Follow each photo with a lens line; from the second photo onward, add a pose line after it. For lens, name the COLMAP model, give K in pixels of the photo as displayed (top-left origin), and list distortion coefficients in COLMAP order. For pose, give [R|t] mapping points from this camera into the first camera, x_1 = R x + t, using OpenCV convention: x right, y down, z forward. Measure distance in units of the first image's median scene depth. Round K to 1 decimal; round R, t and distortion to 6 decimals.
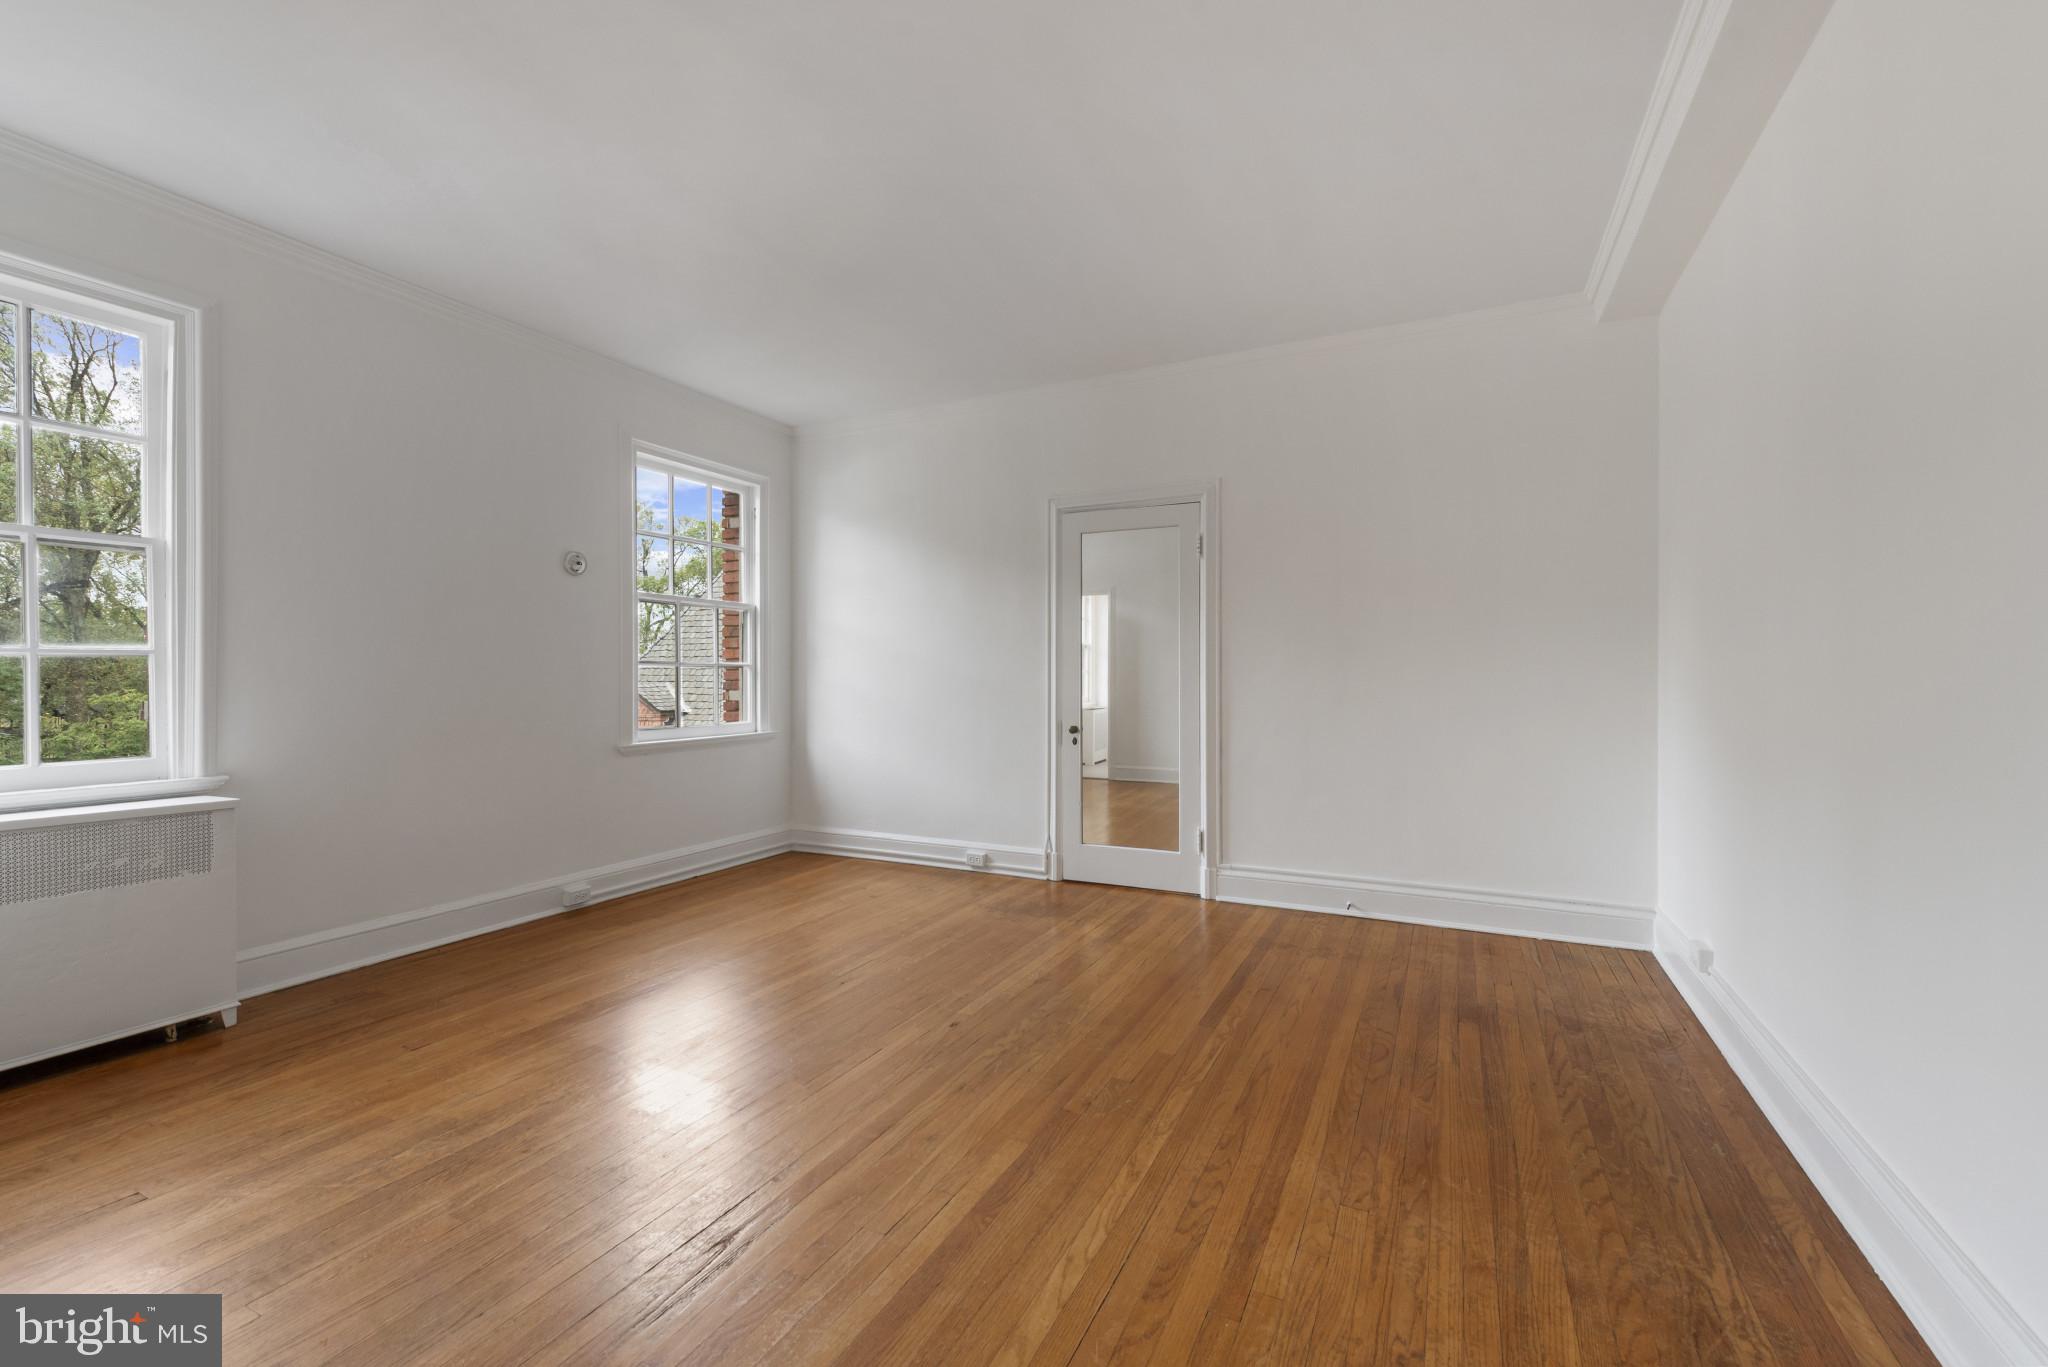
lens RADIAL K [[843.3, 0, 1023.6], [0, 843.3, 681.1], [0, 0, 1]] dist [0.013800, -0.002034]
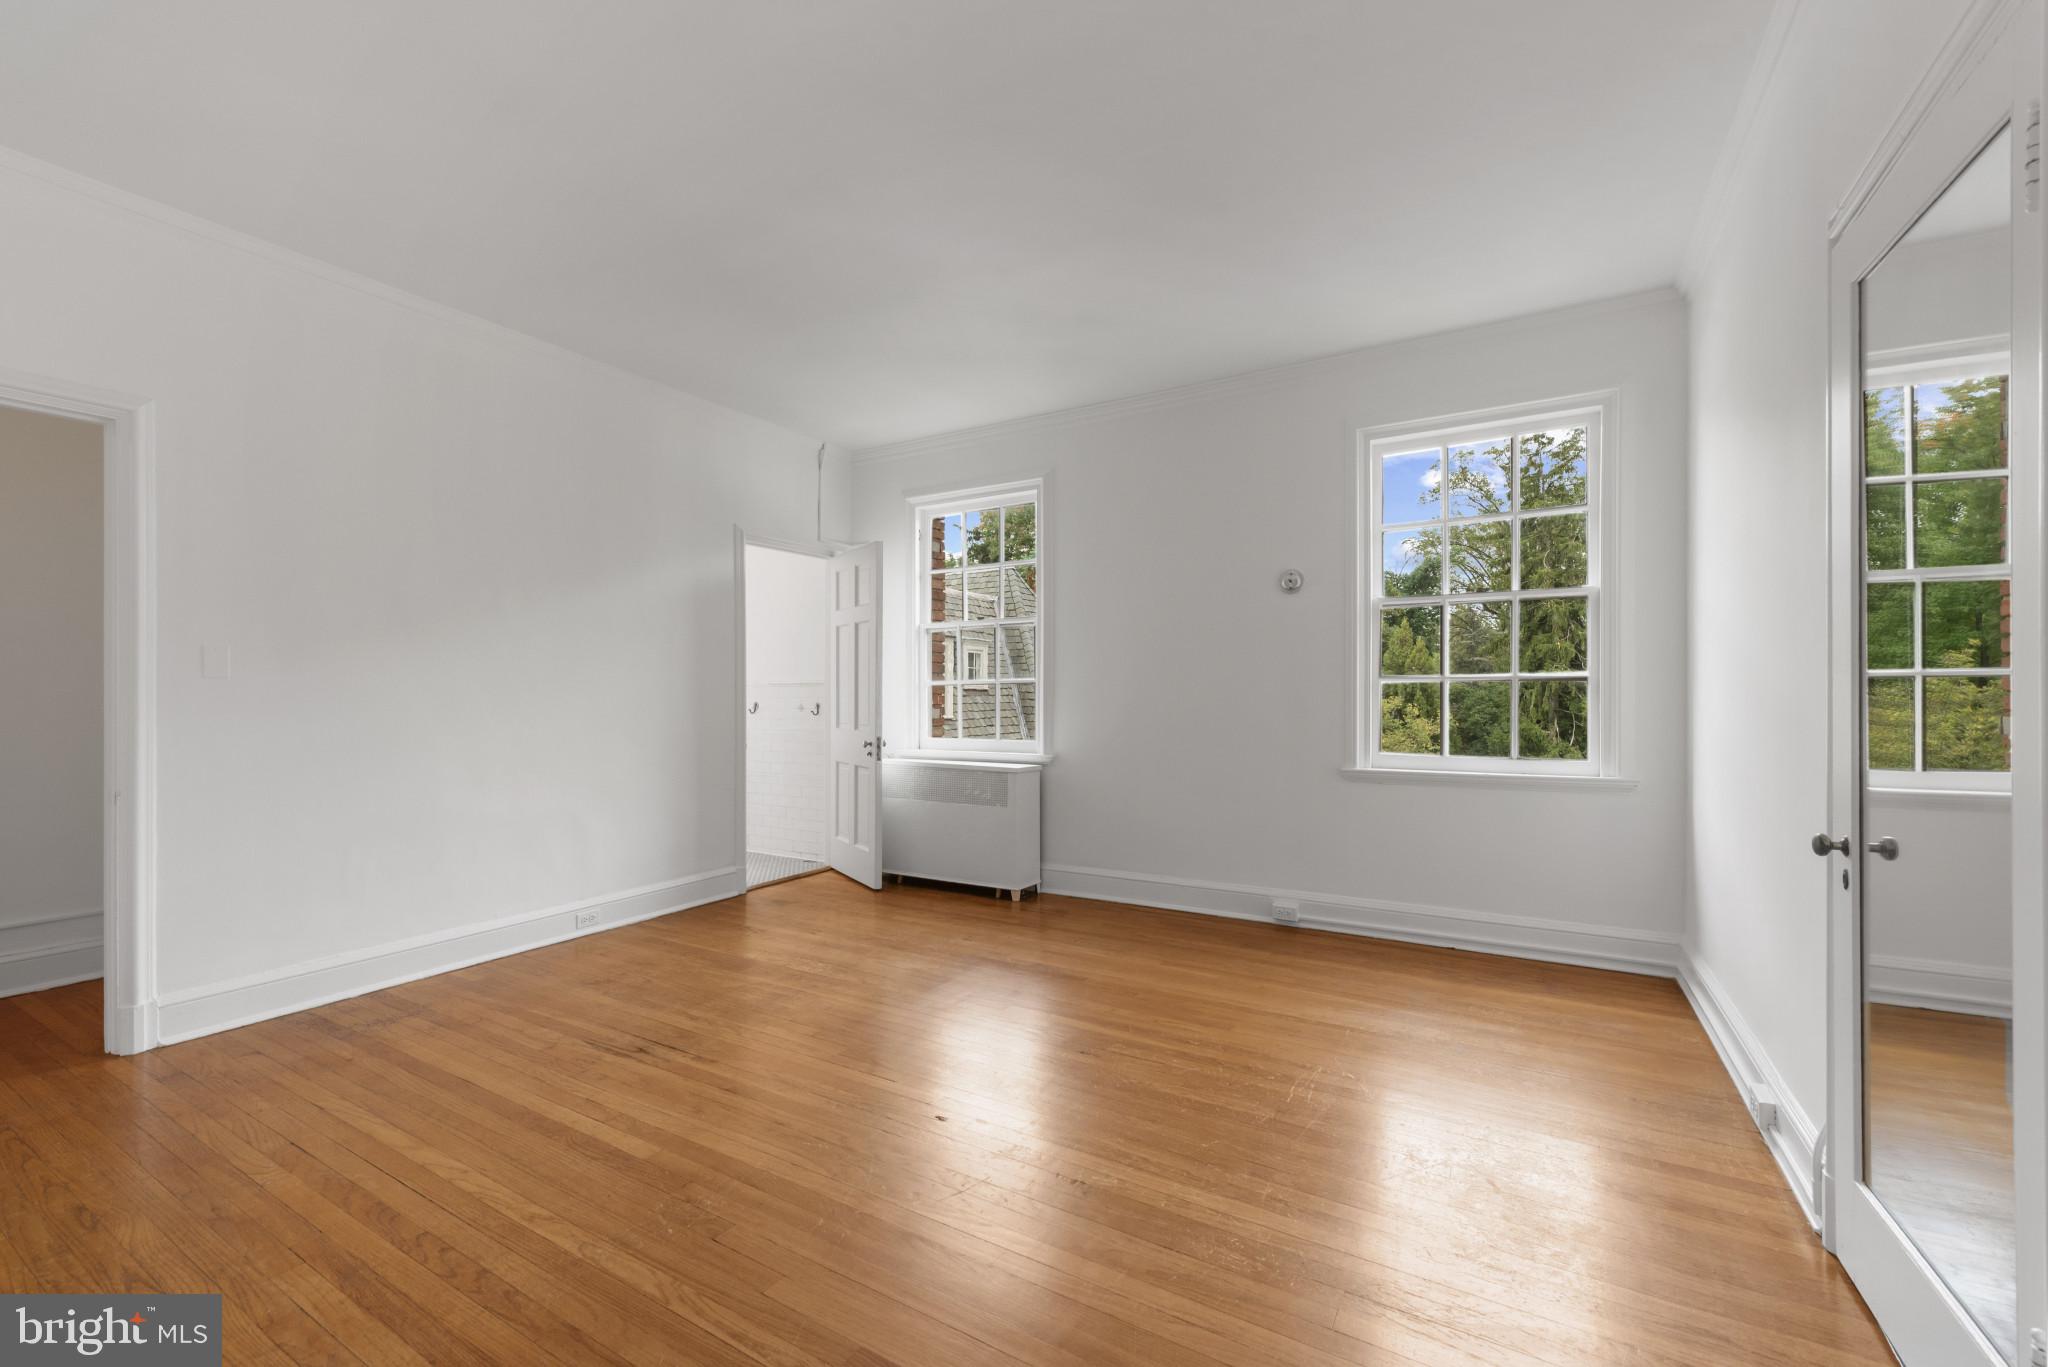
lens RADIAL K [[843.3, 0, 1023.4], [0, 843.3, 689.3], [0, 0, 1]] dist [0.013800, -0.002034]
pose [[-0.075558, -0.000594, -0.997141, 0.800155], [-0.000147, 1.000000, -0.000585, -0.016493], [0.997141, 0.000102, -0.075558, 1.235217]]
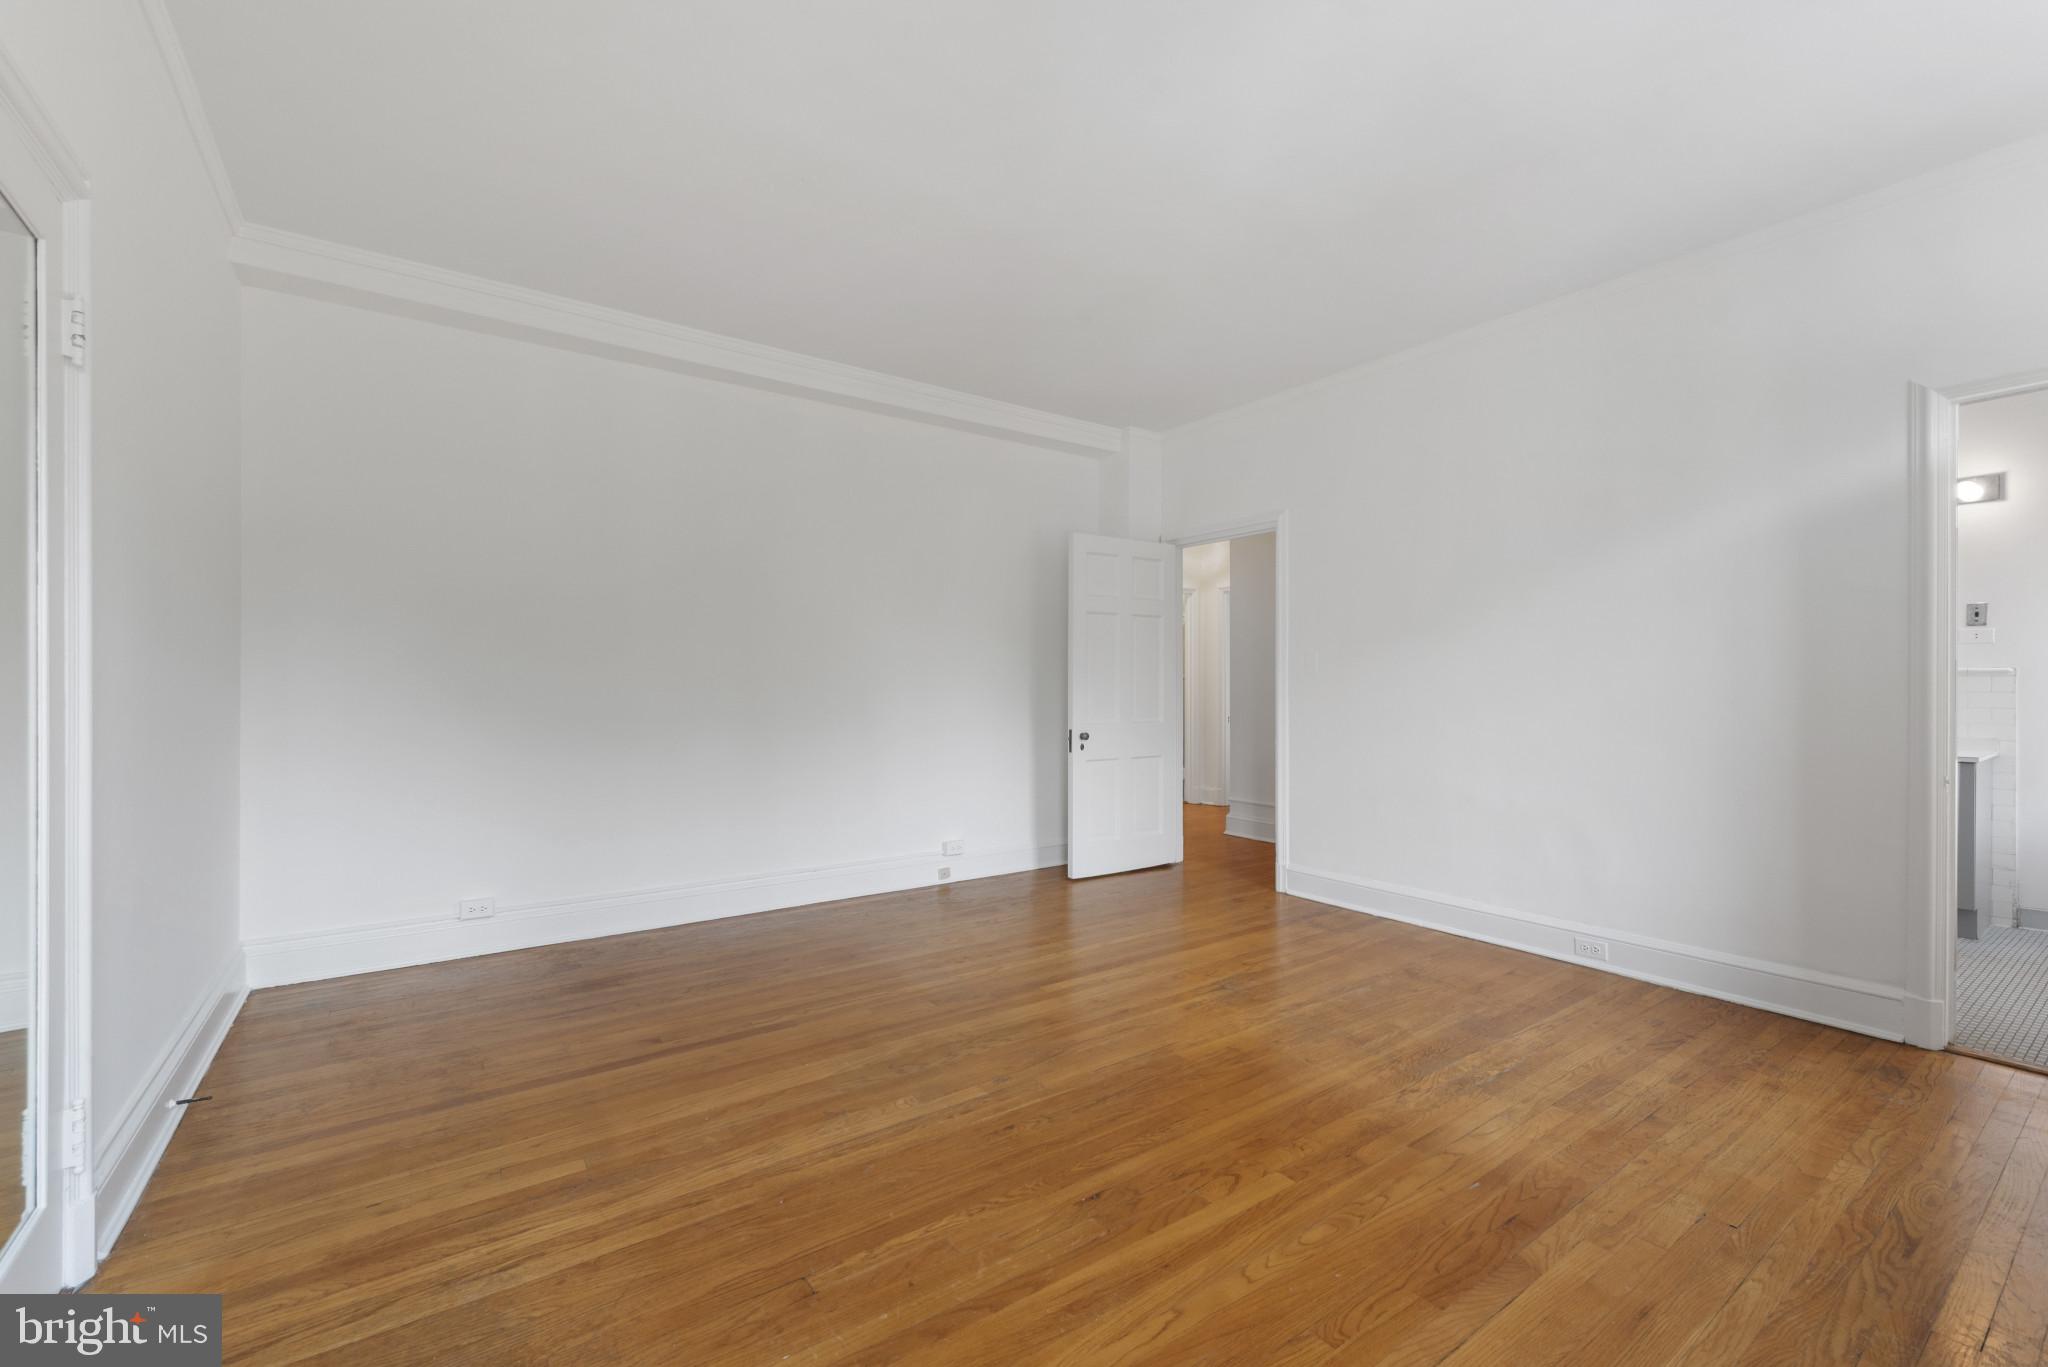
lens RADIAL K [[843.3, 0, 1007.7], [0, 843.3, 682.5], [0, 0, 1]] dist [0.013800, -0.002034]
pose [[-0.878562, 0.000955, 0.477627, -0.551795], [0.002327, 0.999995, 0.002281, -0.013683], [-0.477622, 0.003115, -0.878560, 1.920718]]
